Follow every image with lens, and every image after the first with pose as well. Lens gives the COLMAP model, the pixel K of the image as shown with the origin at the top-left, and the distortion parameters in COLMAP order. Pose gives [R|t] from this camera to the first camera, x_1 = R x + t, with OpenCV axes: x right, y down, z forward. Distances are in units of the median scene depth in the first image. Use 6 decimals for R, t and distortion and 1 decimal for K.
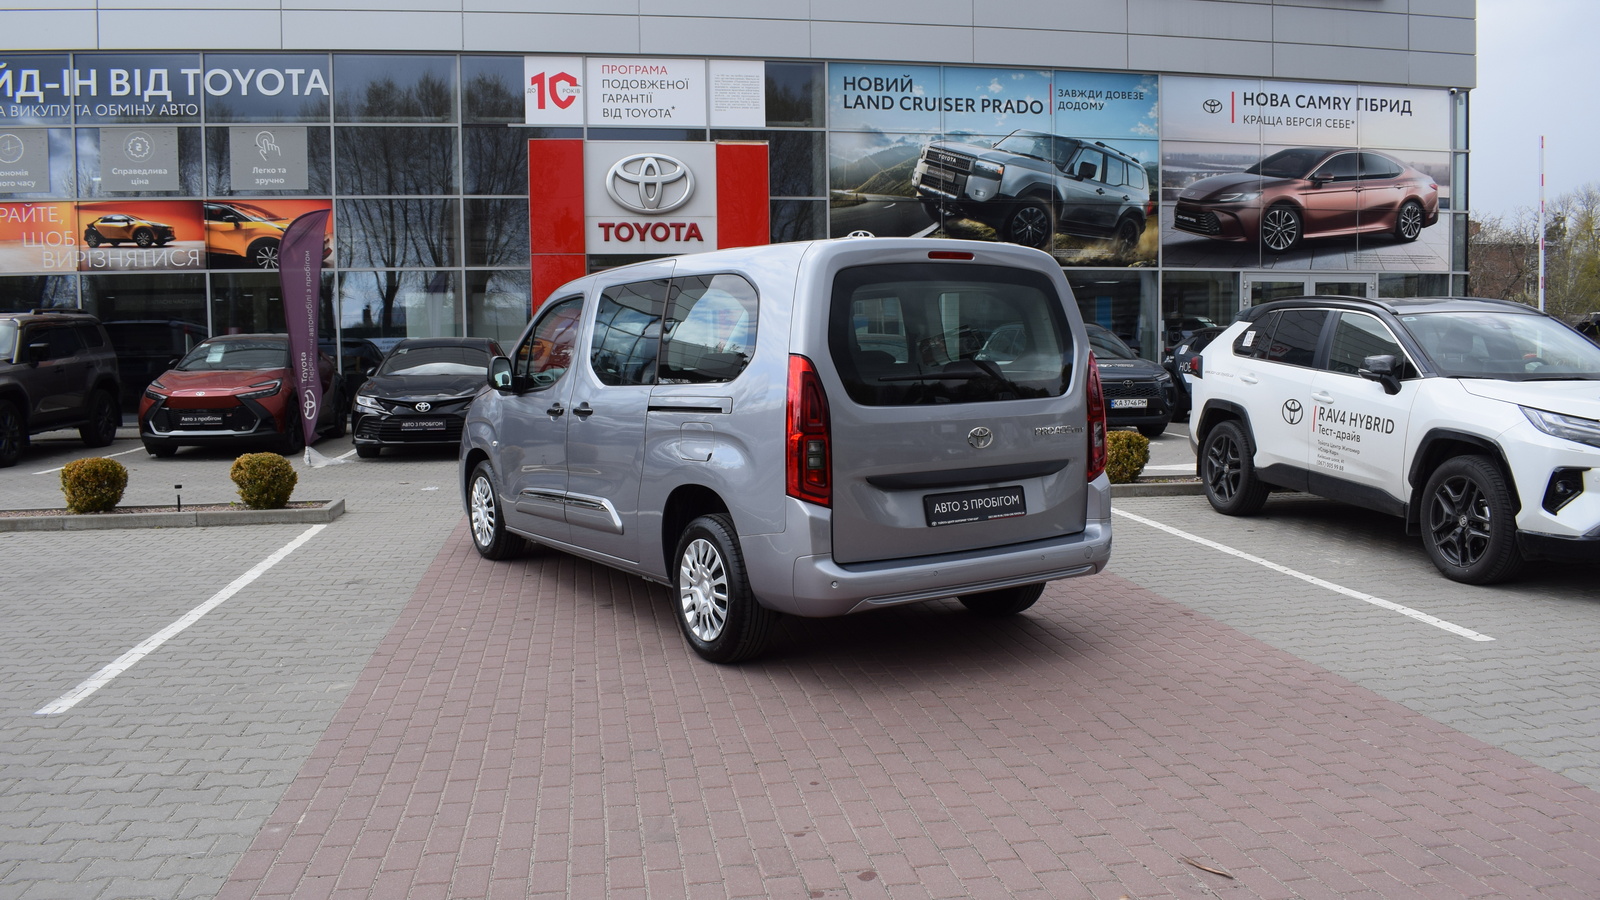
lens RADIAL K [[1251.2, 0, 803.7], [0, 1251.2, 449.0], [0, 0, 1]] dist [-0.099082, 0.020764]
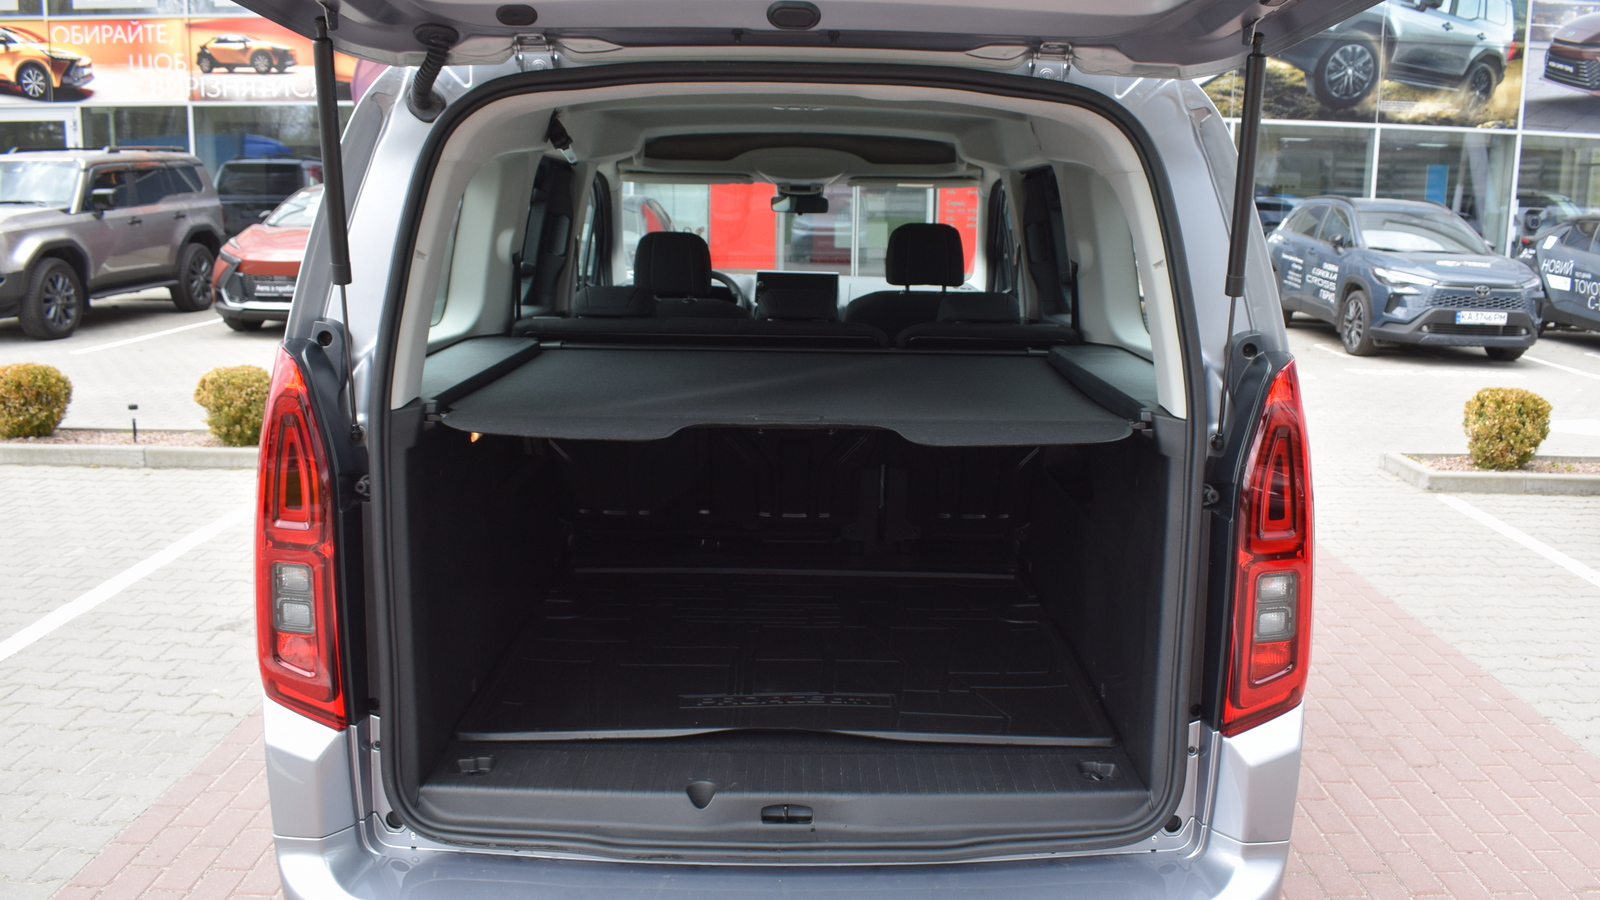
lens RADIAL K [[1313.4, 0, 842.5], [0, 1313.4, 452.2], [0, 0, 1]] dist [-0.092106, 0.008259]
pose [[0.986041, 0.061466, -0.154744, 0.010084], [-0.043894, 0.992451, 0.114518, -0.023096], [0.160615, -0.106127, 0.981295, 0.155828]]
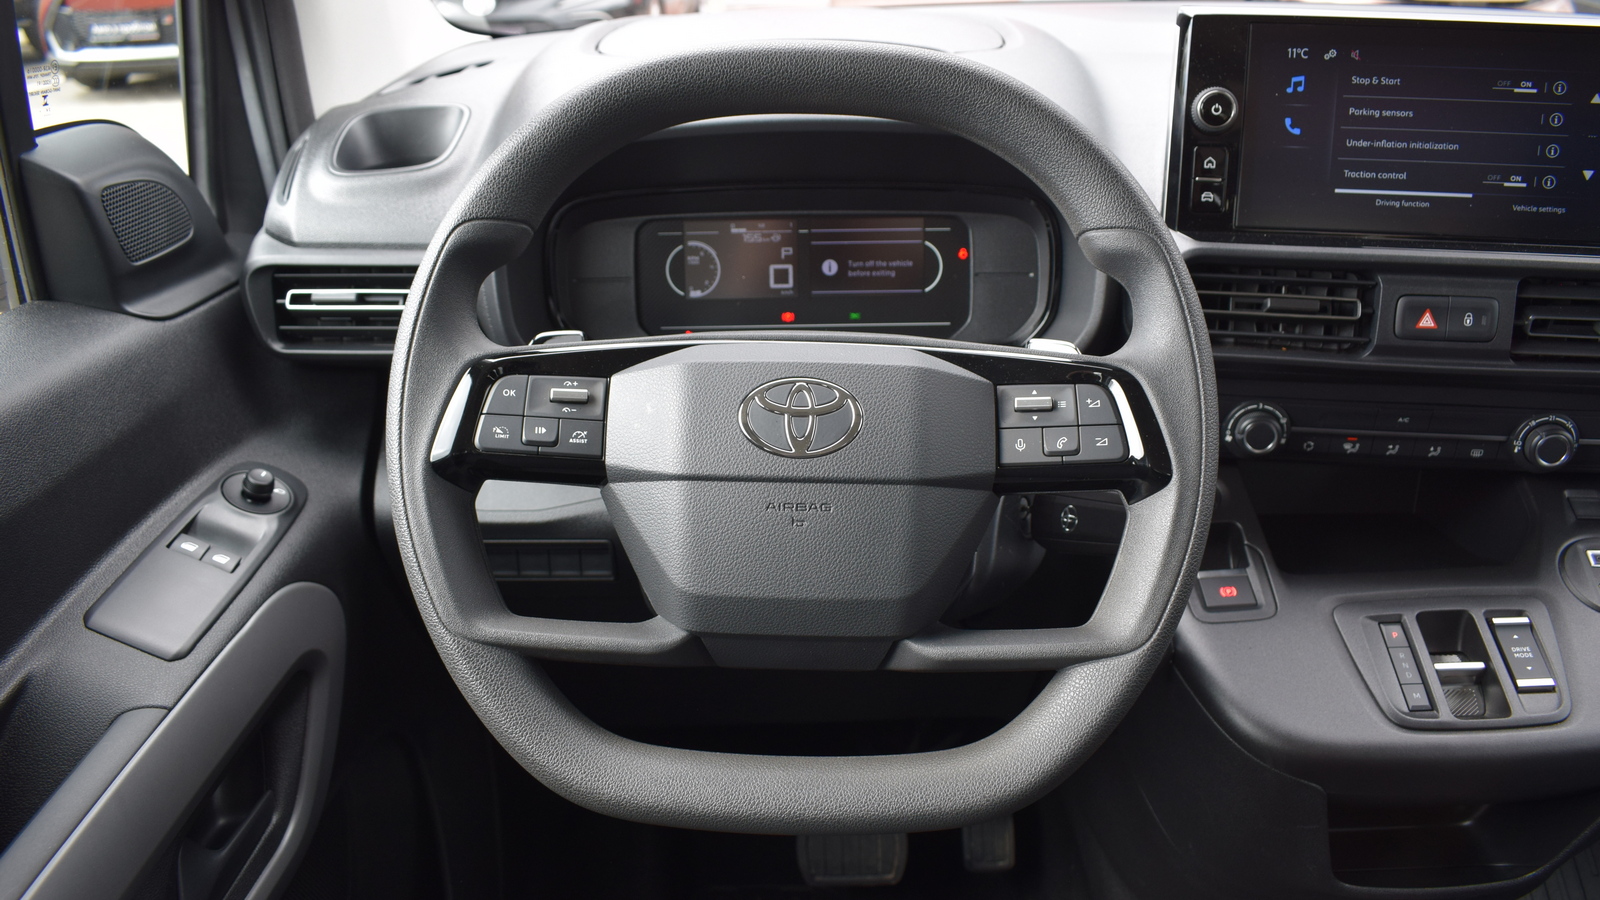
lens RADIAL K [[1249.1, 0, 800.0], [0, 1249.1, 450.0], [0, 0, 1]] dist [-0.099163, 0.019360]
pose [[0.979626, 0.076597, -0.185652, -0.049896], [-0.007279, 0.937347, 0.348322, -0.027872], [0.200701, -0.339874, 0.918806, 0.360071]]
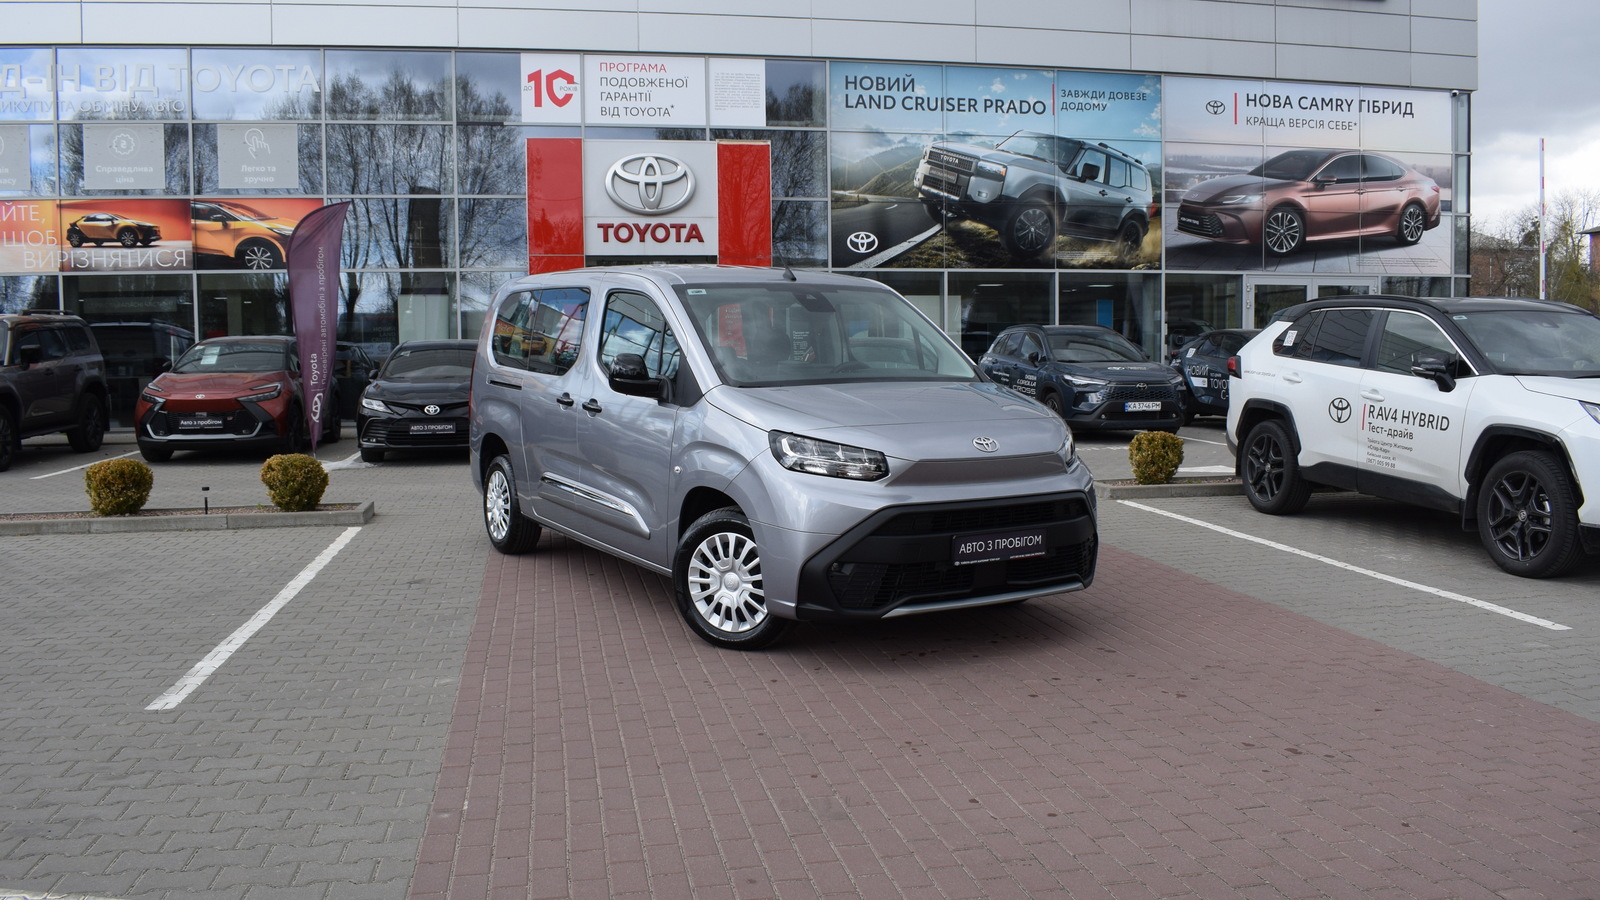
lens RADIAL K [[1284.0, 0, 798.7], [0, 1284.0, 451.3], [0, 0, 1]] dist [-0.099003, 0.019592]
pose [[0.999746, -0.001579, 0.022492, -0.029292], [0.001702, 0.999984, -0.005439, 0.003510], [-0.022483, 0.005476, 0.999732, -0.008059]]
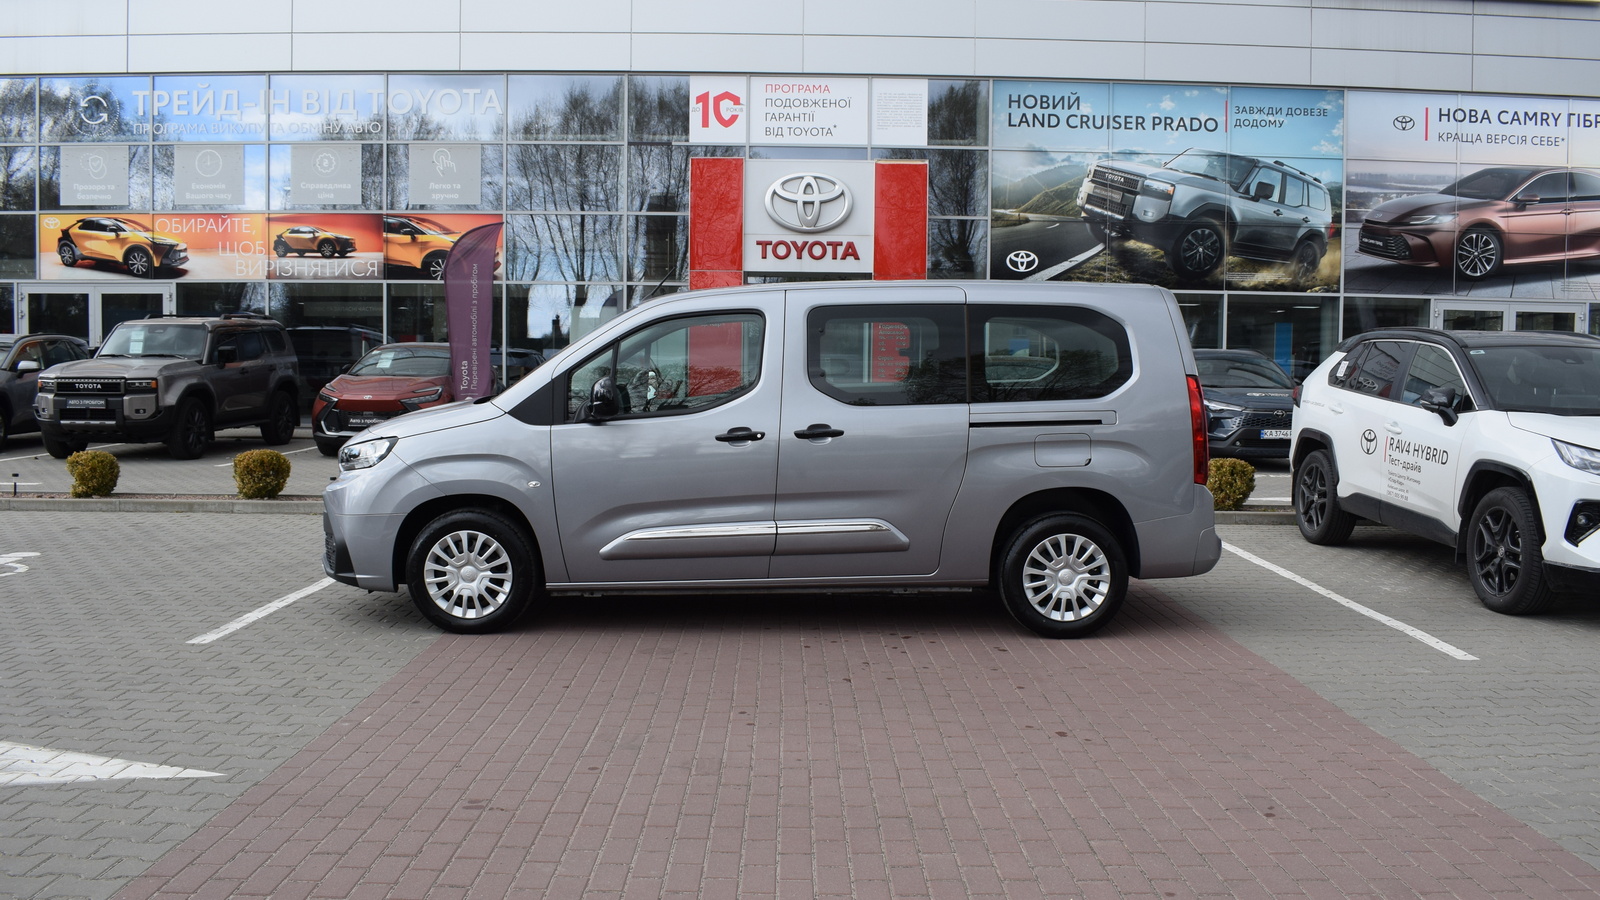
lens RADIAL K [[1331.6, 0, 800.0], [0, 1331.6, 450.0], [0, 0, 1]] dist [-0.093665, 0.015054]
pose [[0.986893, 0.032472, -0.158078, 0.045934], [-0.035445, 0.999243, -0.016026, 0.004352], [0.157438, 0.021419, 0.987297, -0.056100]]
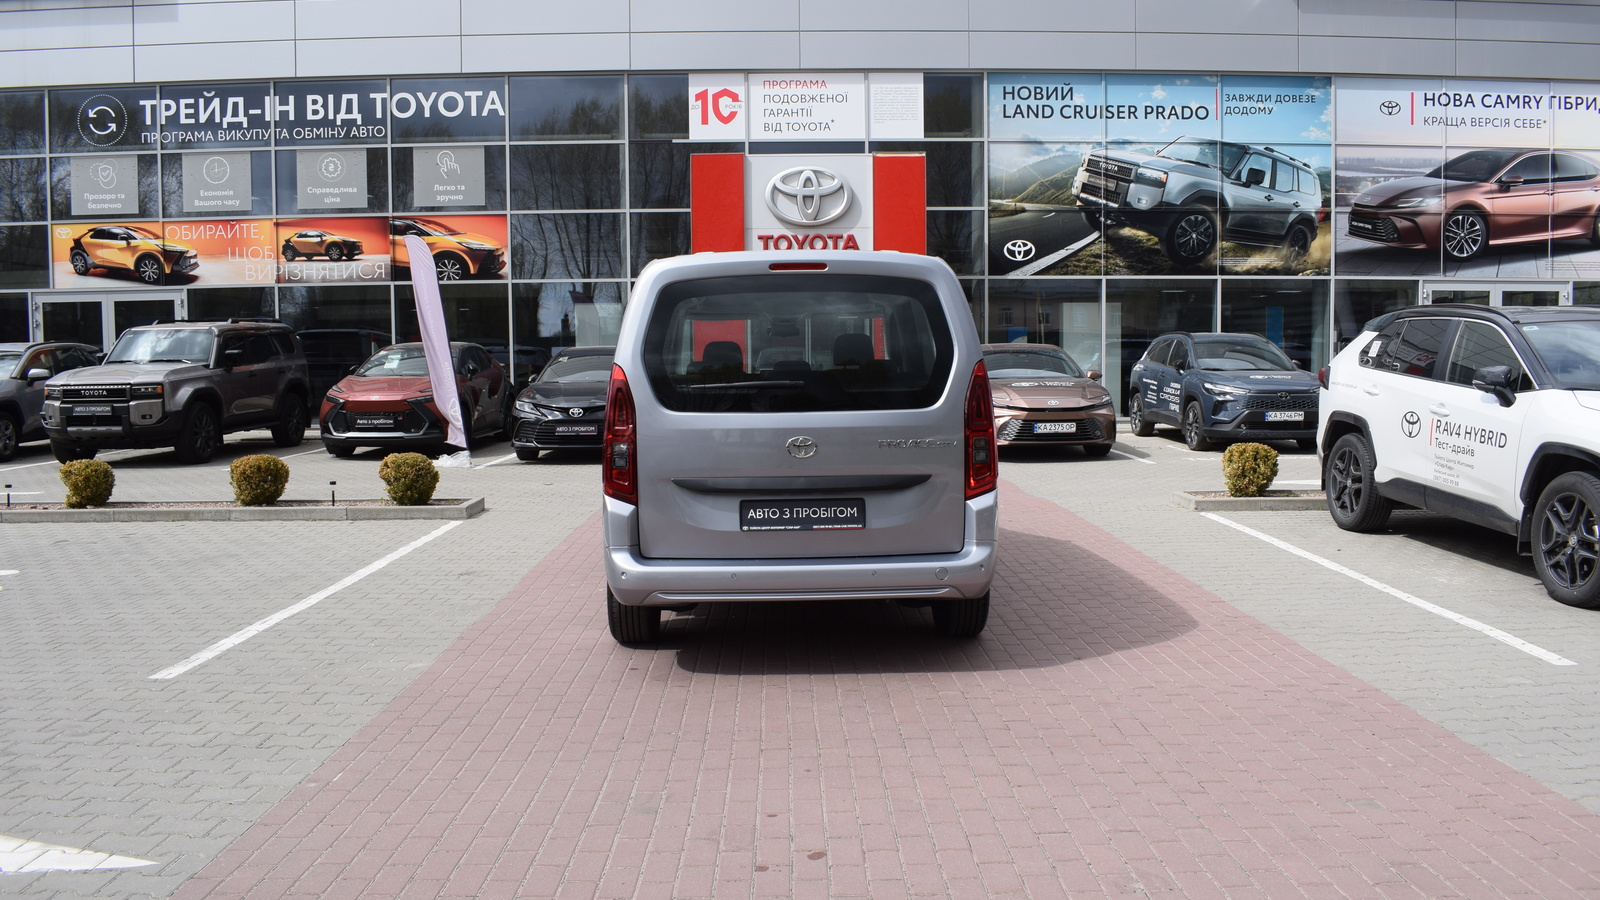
lens RADIAL K [[1251.2, 0, 803.7], [0, 1251.2, 449.0], [0, 0, 1]] dist [-0.099082, 0.020764]
pose [[0.988155, 0.013453, -0.152871, 0.031685], [-0.014689, 0.999868, -0.006958, 0.001099], [0.152758, 0.009121, 0.988222, -0.007338]]
